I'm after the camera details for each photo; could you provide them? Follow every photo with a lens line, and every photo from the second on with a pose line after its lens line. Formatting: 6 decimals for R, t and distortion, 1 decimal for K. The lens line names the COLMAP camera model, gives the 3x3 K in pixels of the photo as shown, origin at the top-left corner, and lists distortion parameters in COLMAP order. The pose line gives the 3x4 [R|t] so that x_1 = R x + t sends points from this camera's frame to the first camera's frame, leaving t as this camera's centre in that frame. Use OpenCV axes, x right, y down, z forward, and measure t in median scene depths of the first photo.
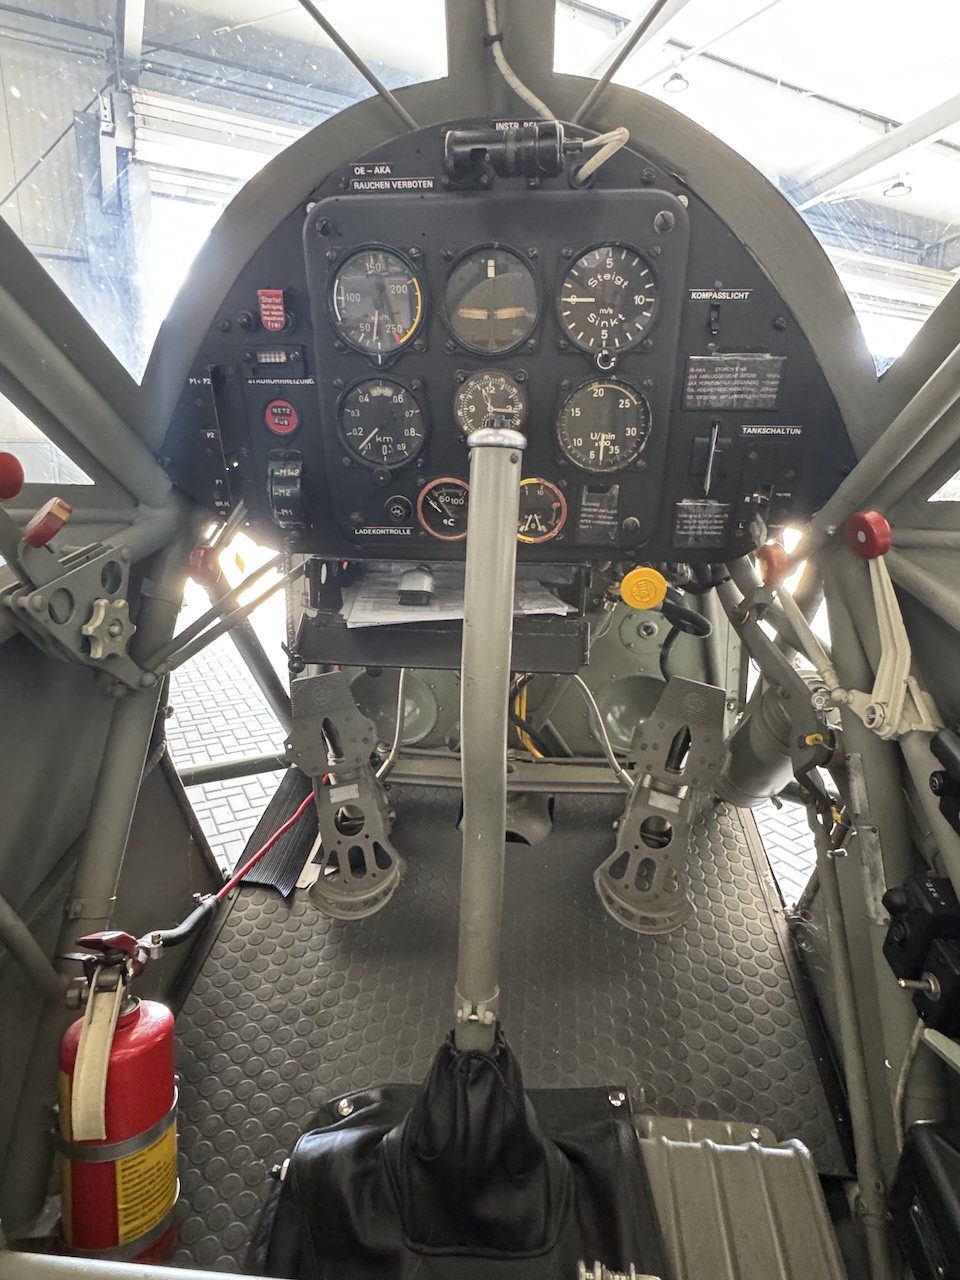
lens RADIAL K [[709.5, 0, 480.1], [0, 709.5, 627.7], [0, 0, 1]] dist [-0.004808, 0.001340]
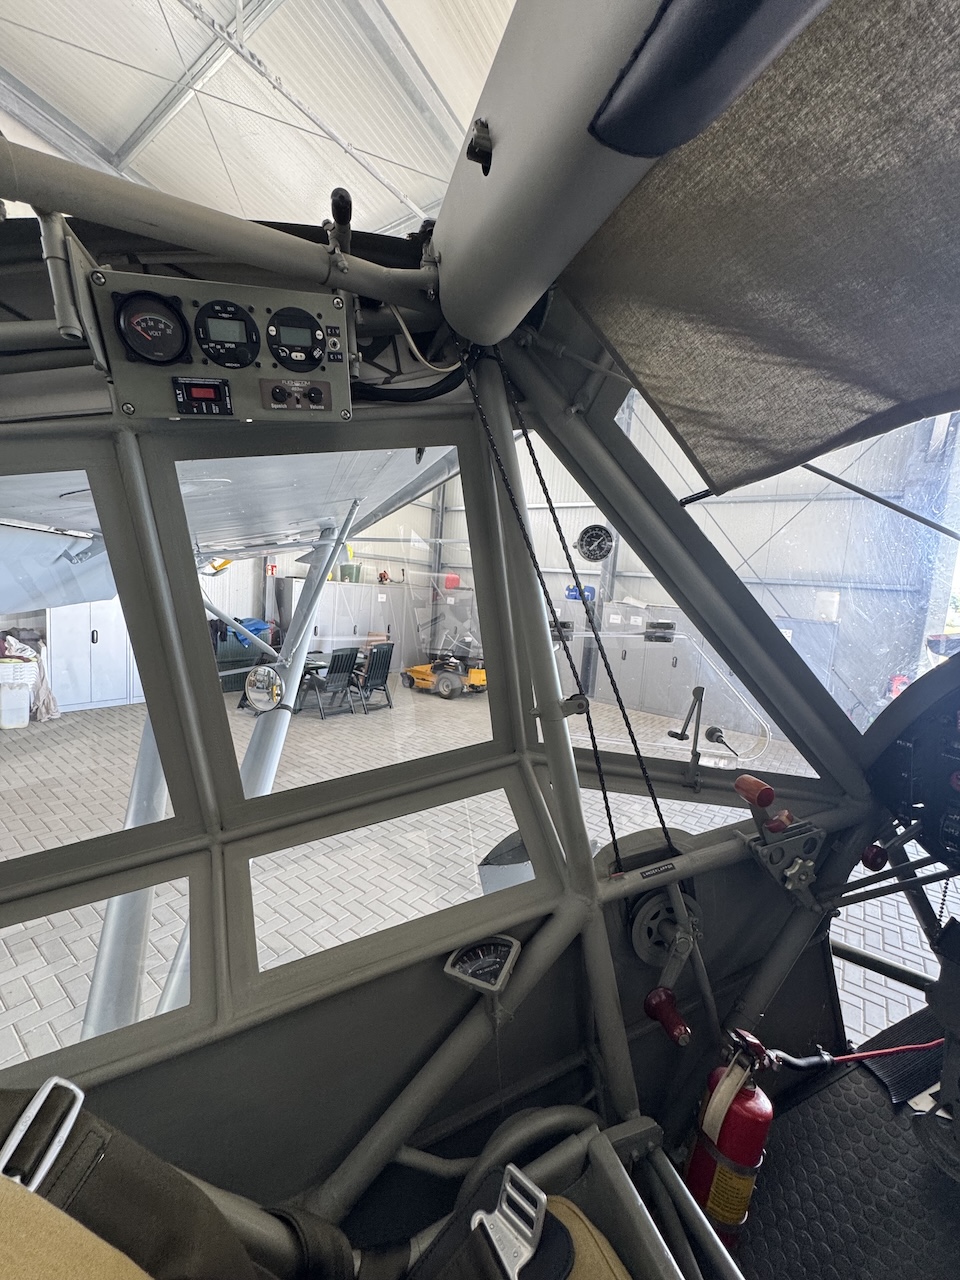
lens RADIAL K [[511.1, 0, 480.9], [0, 511.1, 639.7], [0, 0, 1]] dist [-0.003568, 0.000115]
pose [[0.412960, 0.117470, -0.903141, 0.215238], [-0.287540, 0.957744, -0.006906, -0.290264], [0.864167, 0.262542, 0.429287, -0.367739]]
